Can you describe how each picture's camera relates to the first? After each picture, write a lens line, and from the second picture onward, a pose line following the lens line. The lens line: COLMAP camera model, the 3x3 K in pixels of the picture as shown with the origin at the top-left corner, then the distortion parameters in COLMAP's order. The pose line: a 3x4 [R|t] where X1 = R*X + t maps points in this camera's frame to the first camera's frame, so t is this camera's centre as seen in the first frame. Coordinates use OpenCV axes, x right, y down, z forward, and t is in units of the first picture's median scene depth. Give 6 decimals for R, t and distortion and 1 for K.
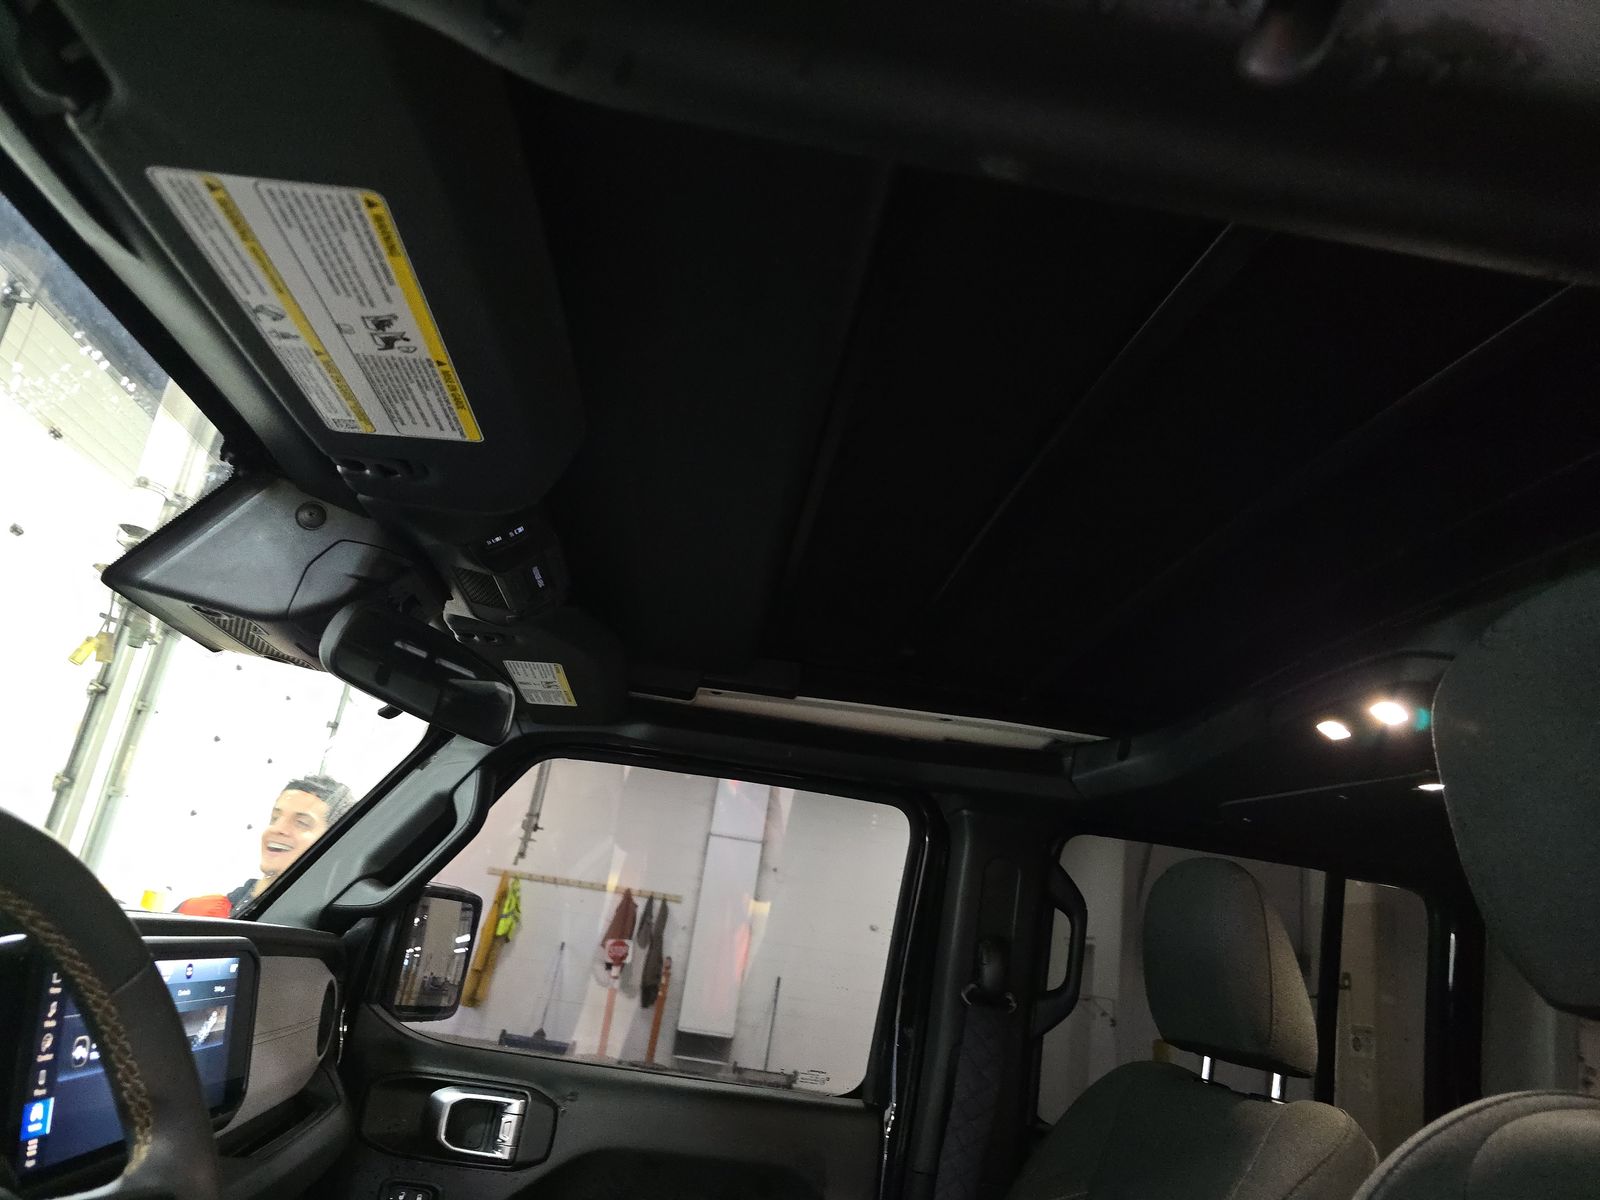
lens RADIAL K [[1068.4, 0, 804.4], [0, 1068.4, 599.3], [0, 0, 1]] dist [0.059702, -0.057529]
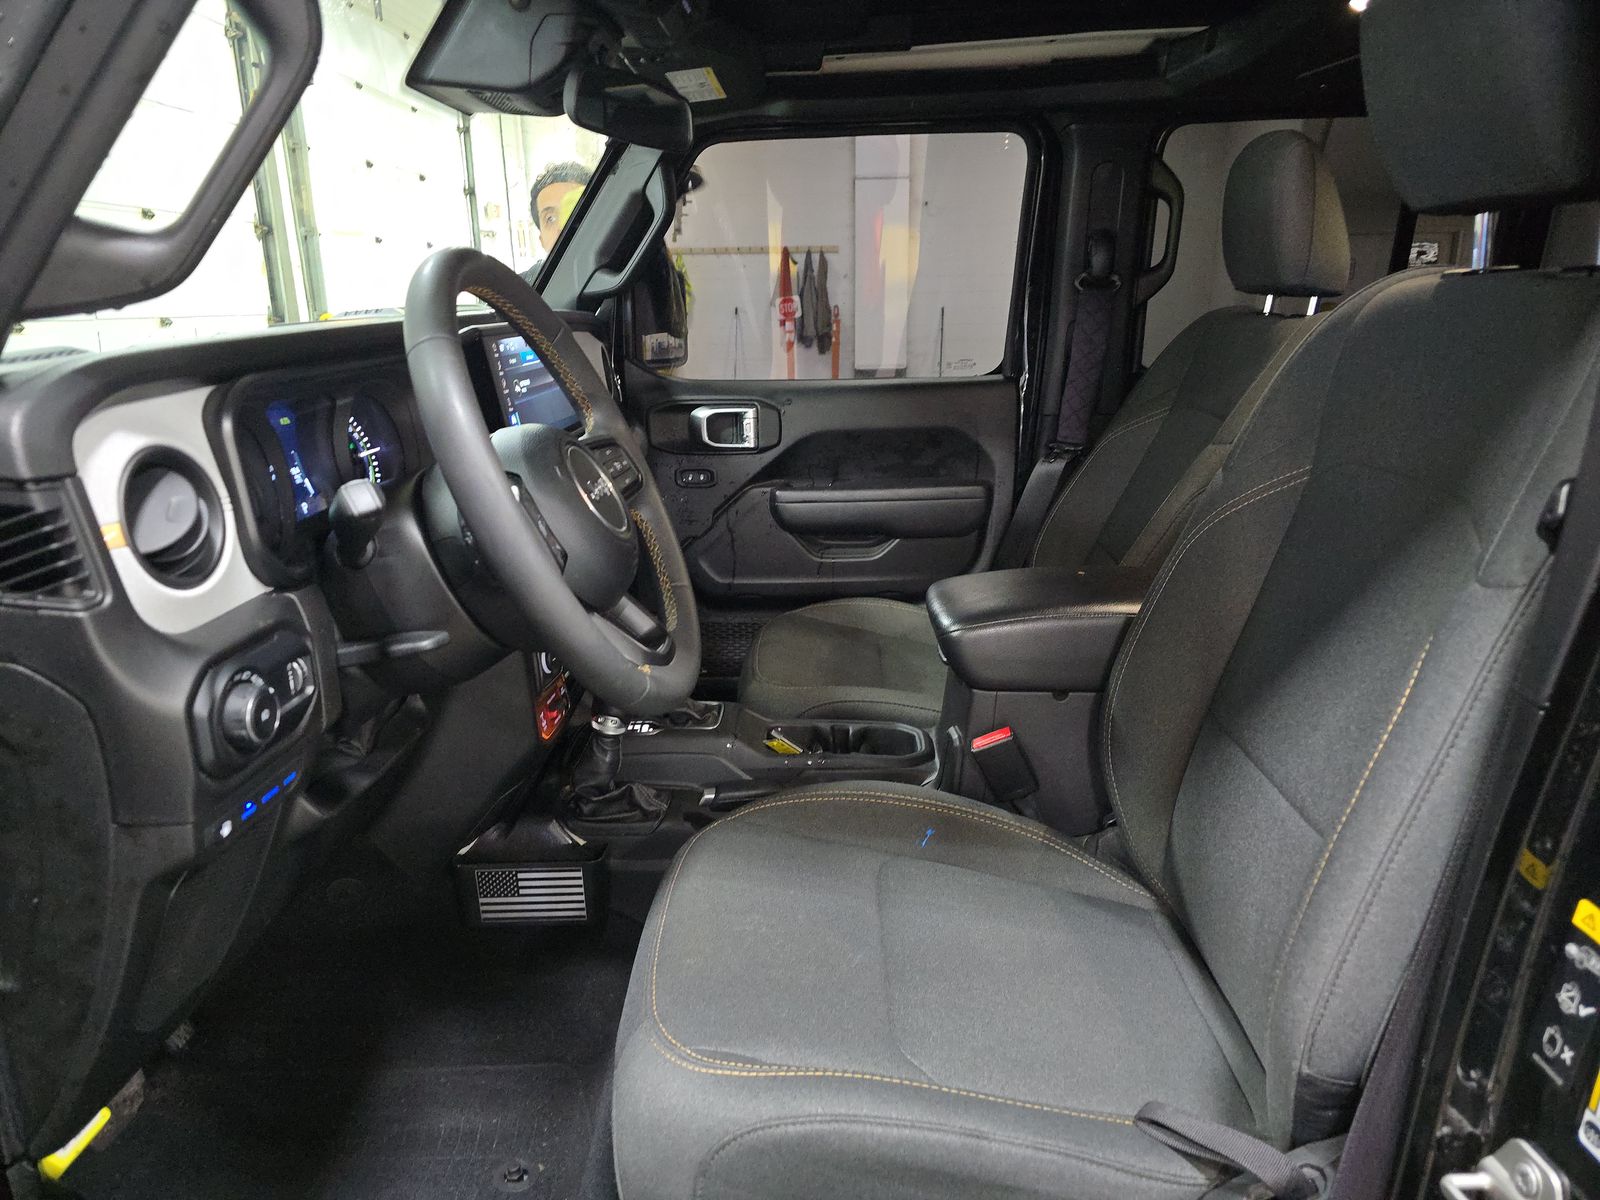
lens RADIAL K [[1068.4, 0, 804.4], [0, 1068.4, 599.3], [0, 0, 1]] dist [0.059702, -0.057529]
pose [[0.977530, -0.108671, -0.180624, 0.024757], [0.191113, 0.818432, 0.541890, -0.069655], [0.088941, -0.564233, 0.820811, -0.259971]]
